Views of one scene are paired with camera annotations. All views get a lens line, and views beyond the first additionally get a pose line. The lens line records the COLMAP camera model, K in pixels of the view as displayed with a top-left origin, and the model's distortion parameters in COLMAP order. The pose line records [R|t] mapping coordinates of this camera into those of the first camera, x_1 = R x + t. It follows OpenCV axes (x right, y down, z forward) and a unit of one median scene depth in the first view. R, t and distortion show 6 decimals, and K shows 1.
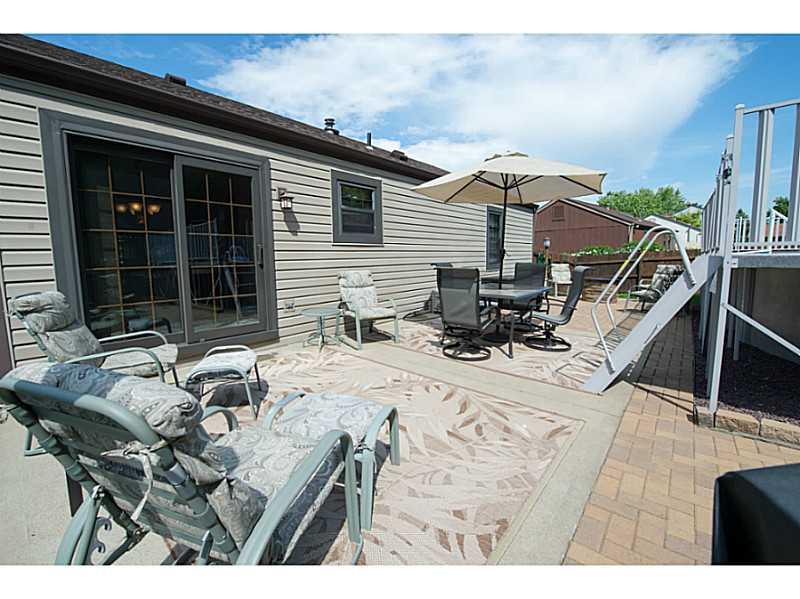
lens RADIAL K [[341.4, 0, 399.9], [0, 341.4, 294.8], [0, 0, 1]] dist [-0.001312, -0.000197]
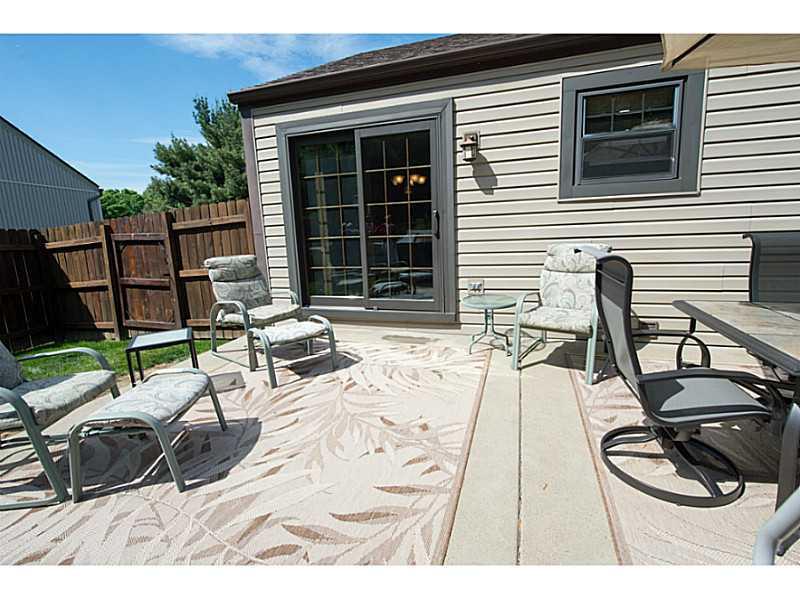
lens RADIAL K [[393.6, 0, 400.3], [0, 393.6, 298.1], [0, 0, 1]] dist [0.004725, -0.000651]
pose [[0.382675, 0.162083, -0.909554, 0.454944], [-0.068912, 0.986756, 0.146847, -0.066450], [0.921310, 0.006485, 0.388776, 0.512657]]
